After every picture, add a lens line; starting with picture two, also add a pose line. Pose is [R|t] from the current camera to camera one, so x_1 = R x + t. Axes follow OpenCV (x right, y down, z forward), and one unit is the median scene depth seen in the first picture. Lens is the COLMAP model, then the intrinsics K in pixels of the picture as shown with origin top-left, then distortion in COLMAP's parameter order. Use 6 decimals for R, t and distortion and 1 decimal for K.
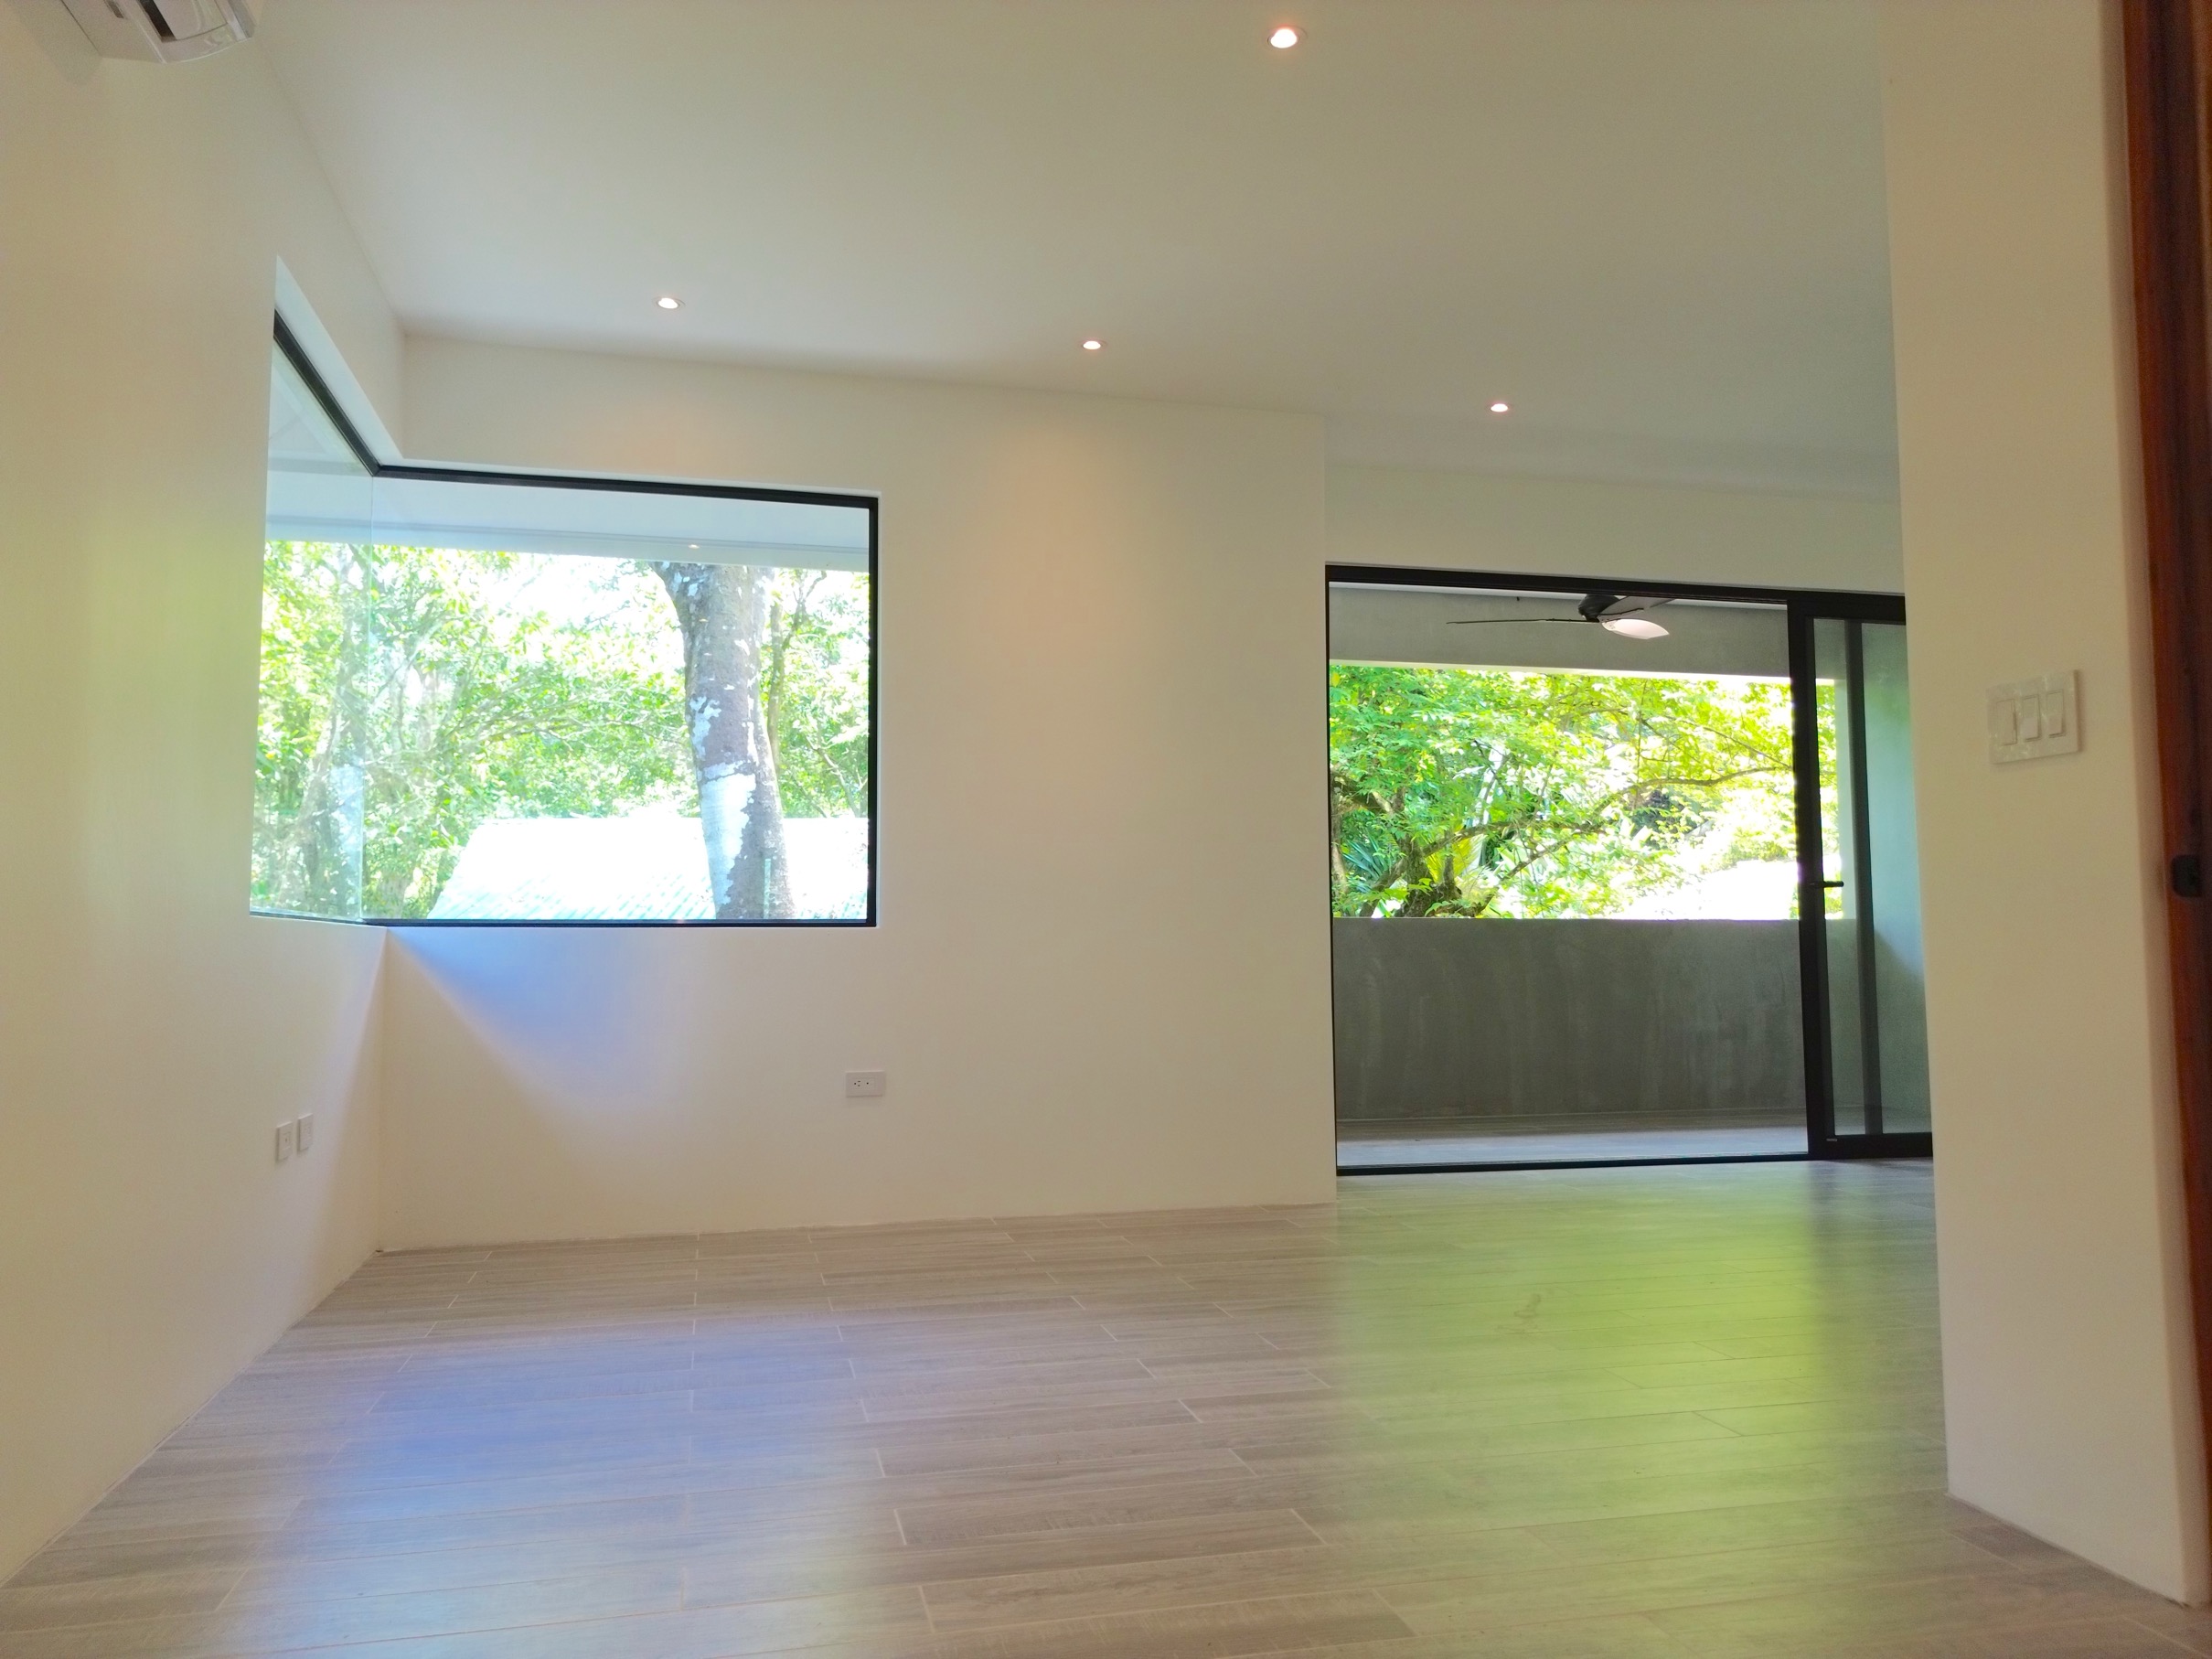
lens RADIAL K [[1569.9, 0, 1109.1], [0, 1569.9, 829.1], [0, 0, 1]] dist [0.032567, -0.036865]
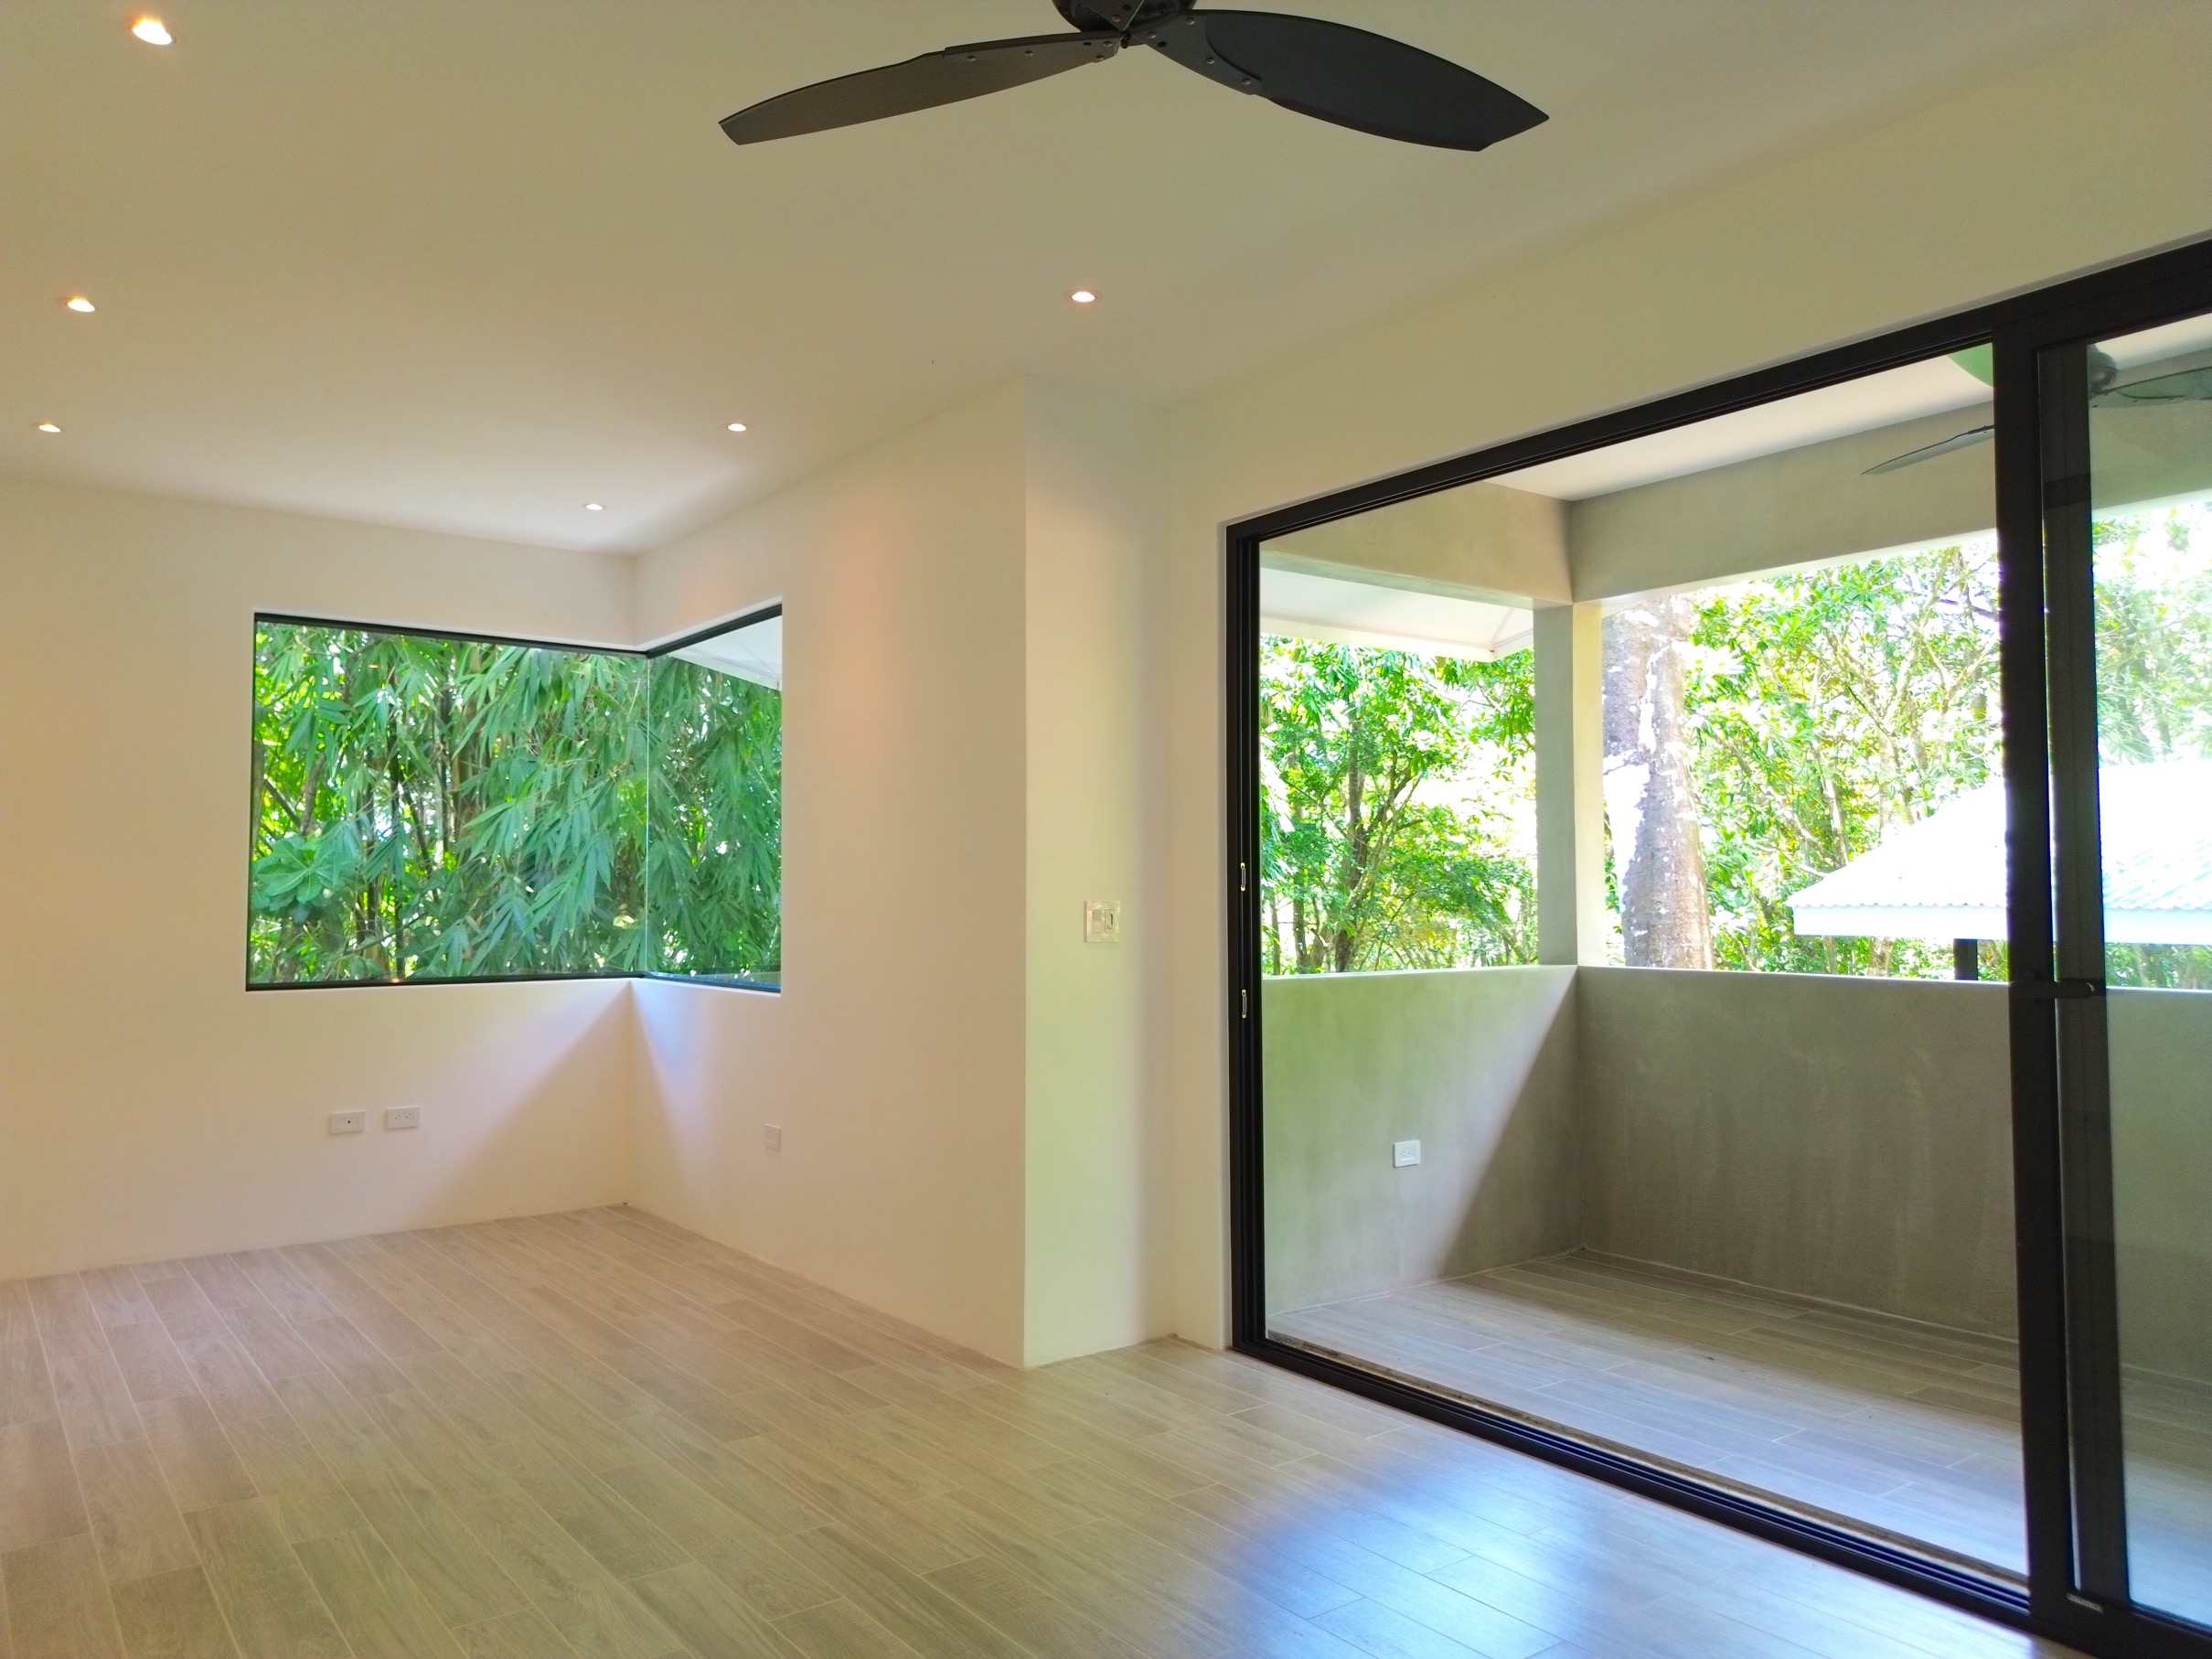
lens RADIAL K [[1569.9, 0, 1095.8], [0, 1569.9, 829.2], [0, 0, 1]] dist [0.032567, -0.036865]
pose [[0.382448, -0.034144, -0.923346, 0.470603], [0.073190, 0.997296, -0.006564, -0.015456], [0.921074, -0.065069, 0.383913, 0.382371]]
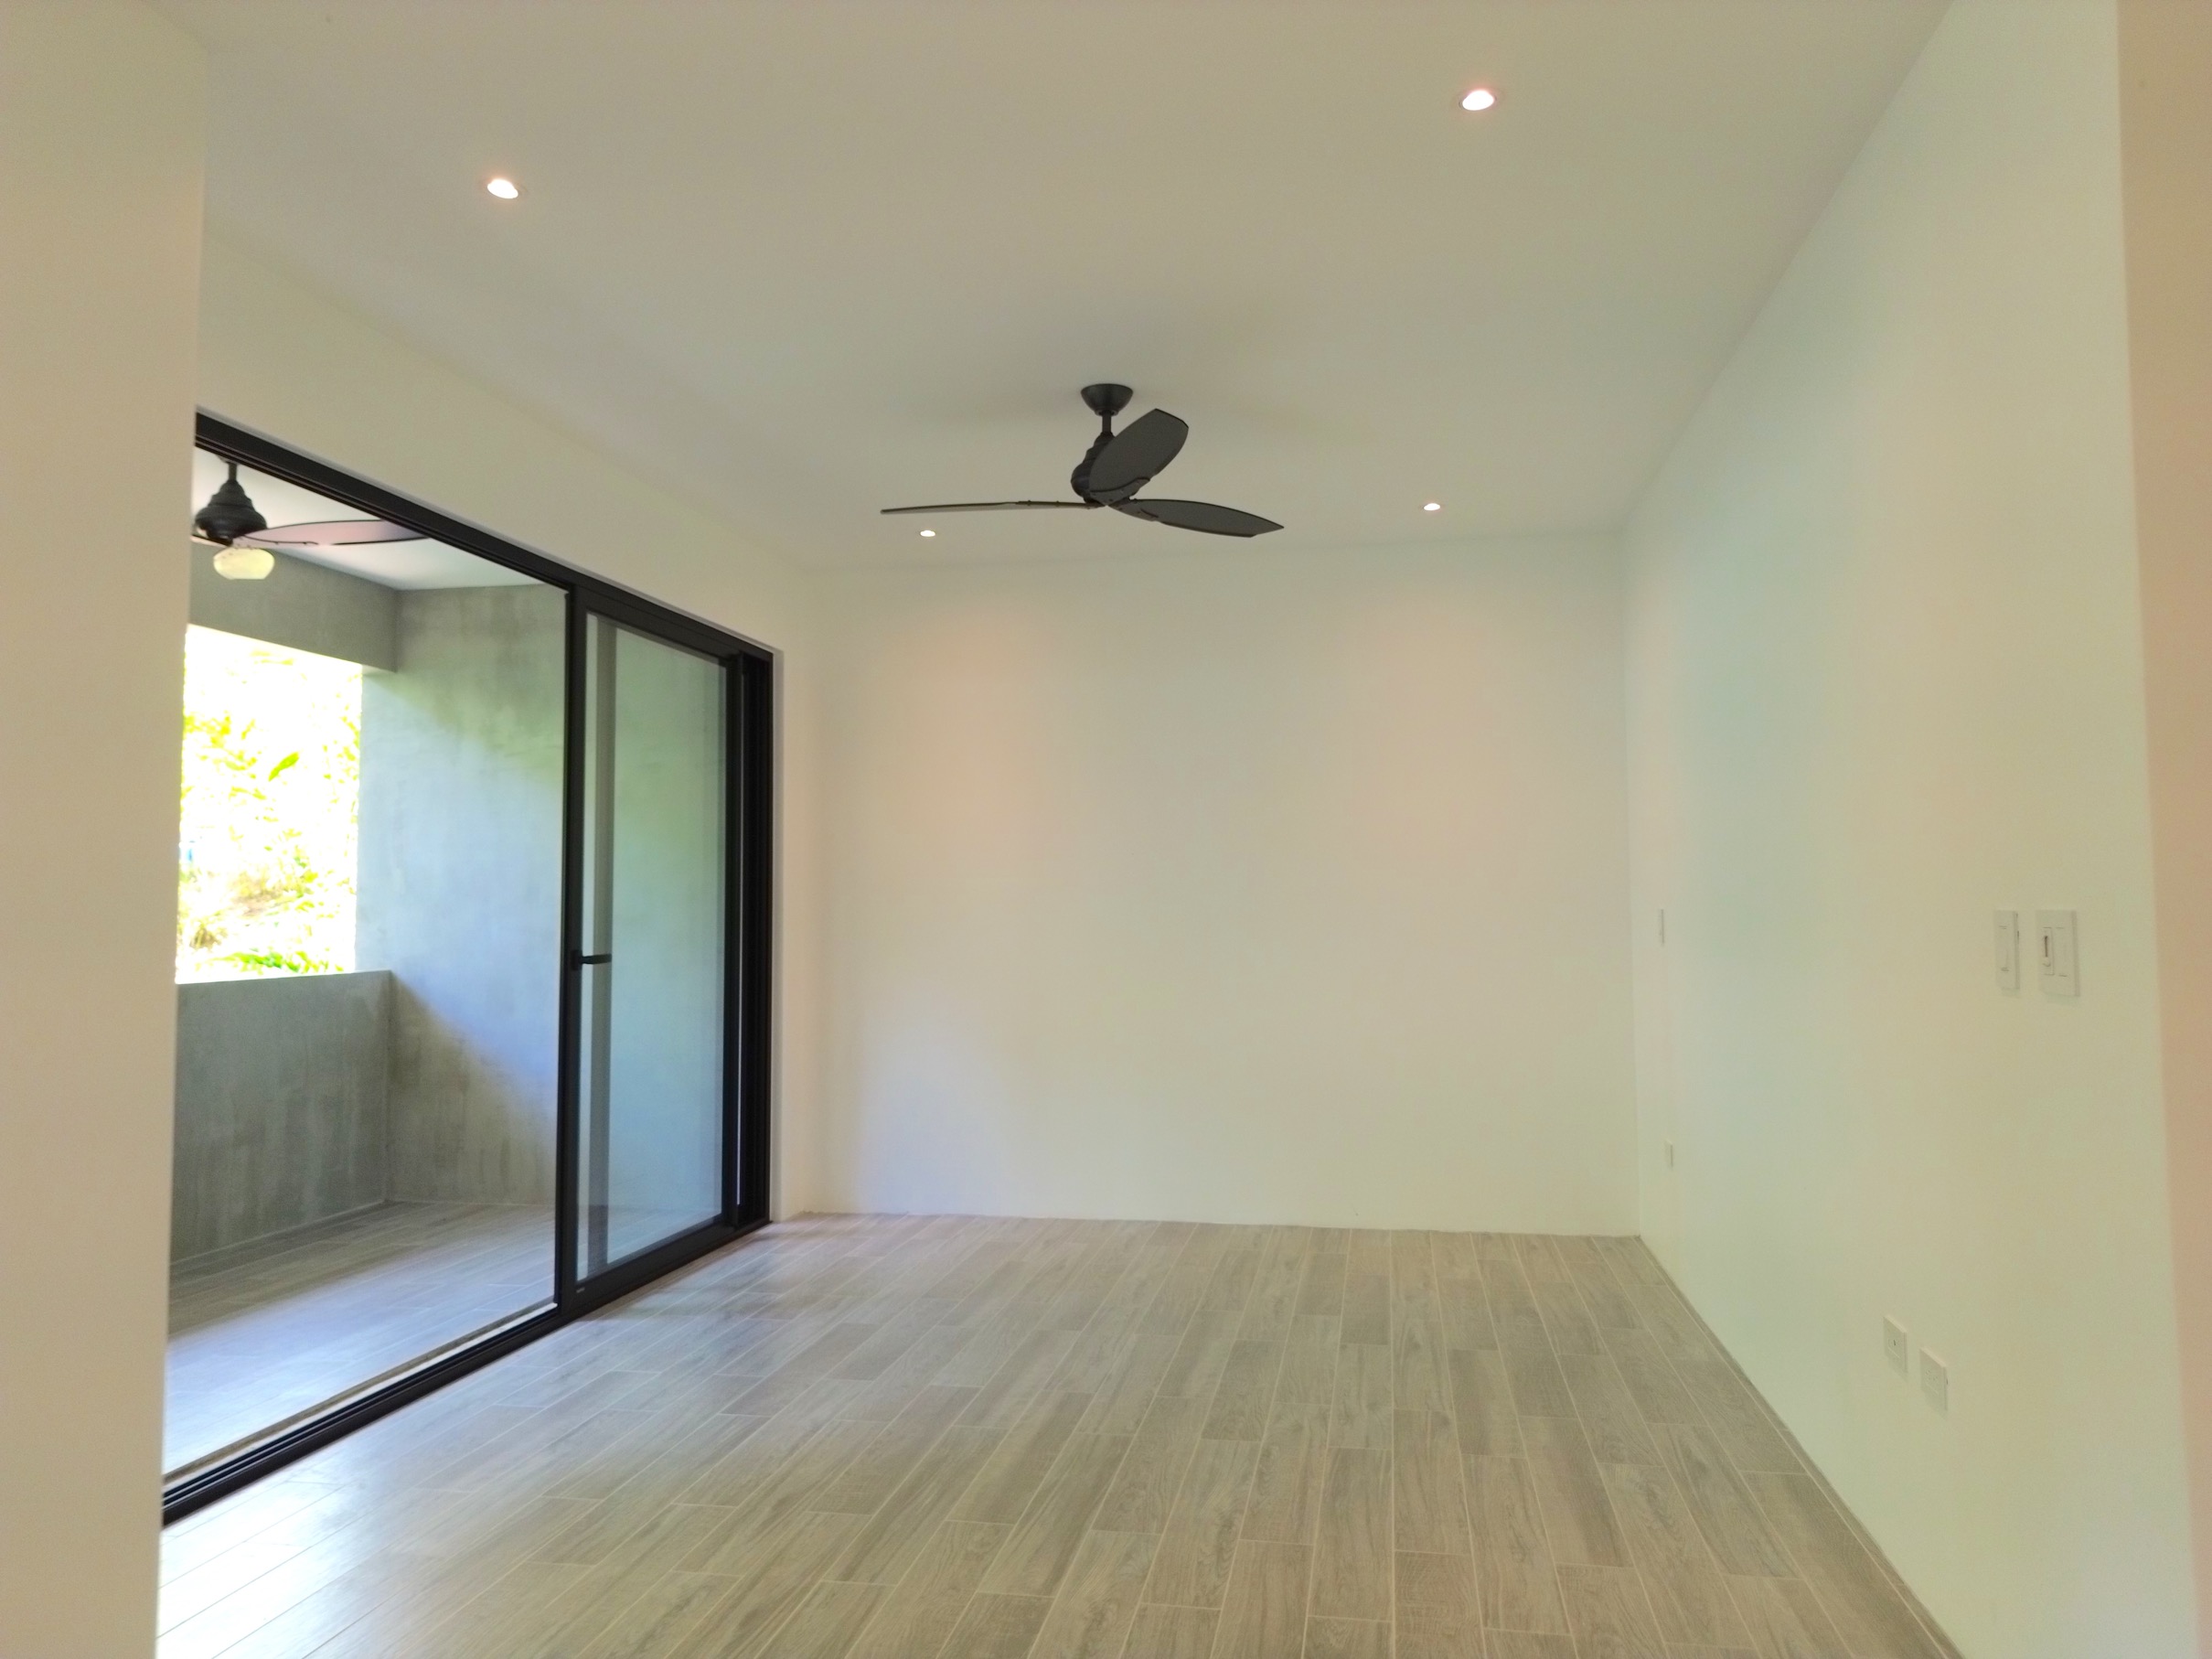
lens RADIAL K [[1569.9, 0, 1121.5], [0, 1569.9, 821.3], [0, 0, 1]] dist [0.032567, -0.036865]
pose [[0.402933, 0.052925, 0.913698, -0.092688], [-0.072224, 0.997052, -0.025903, -0.020351], [-0.912376, -0.055554, 0.405567, 0.285768]]
